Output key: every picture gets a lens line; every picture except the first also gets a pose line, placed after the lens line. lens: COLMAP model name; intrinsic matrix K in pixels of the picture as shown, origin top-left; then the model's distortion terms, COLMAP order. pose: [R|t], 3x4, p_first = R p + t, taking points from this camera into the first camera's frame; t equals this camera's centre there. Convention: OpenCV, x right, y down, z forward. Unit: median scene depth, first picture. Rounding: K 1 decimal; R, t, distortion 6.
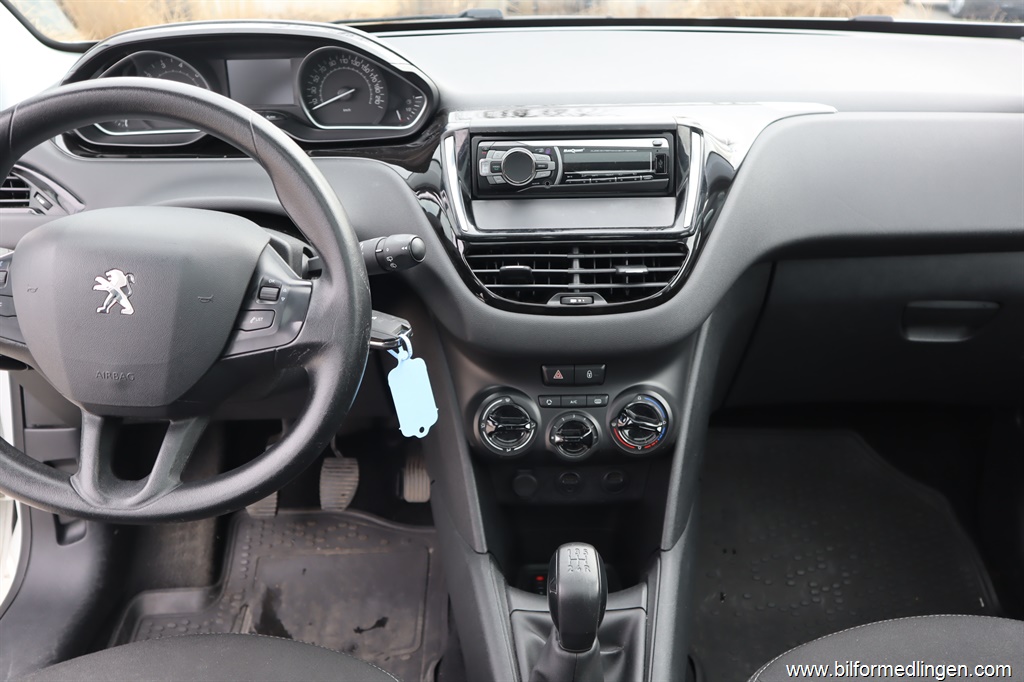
lens RADIAL K [[954.8, 0, 512.0], [0, 954.8, 341.0], [0, 0, 1]] dist [-0.018241, 0.000496]
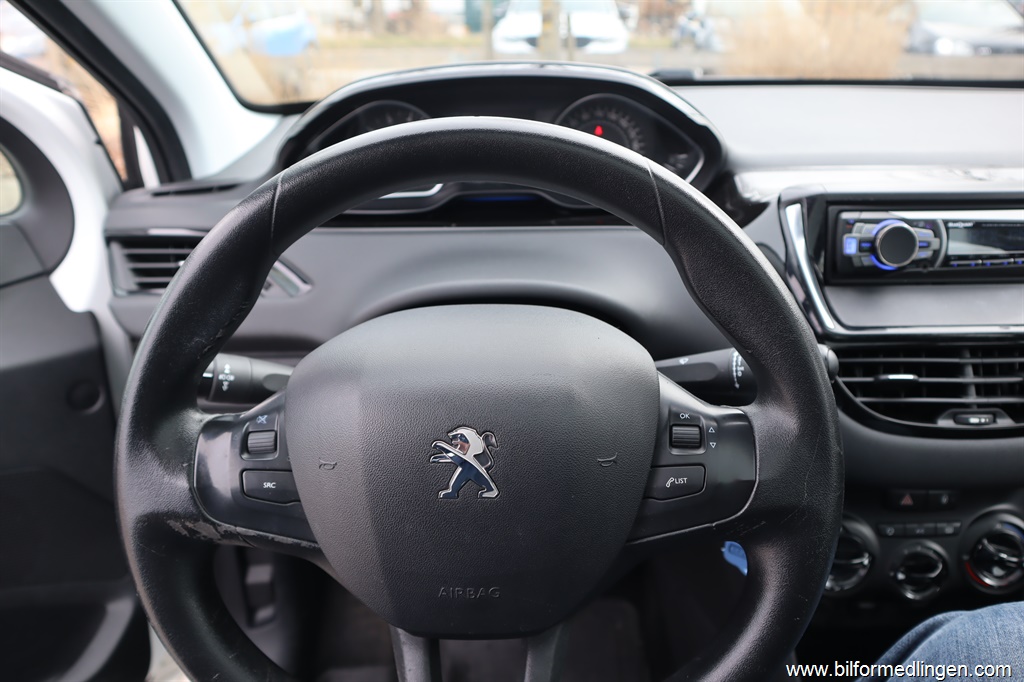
lens RADIAL K [[731.3, 0, 512.0], [0, 731.3, 341.0], [0, 0, 1]] dist [-0.035999, -0.000325]
pose [[0.999926, 0.001038, 0.012089, -0.291763], [-0.000984, 0.999990, -0.004434, -0.095225], [-0.012094, 0.004421, 0.999917, 0.389398]]
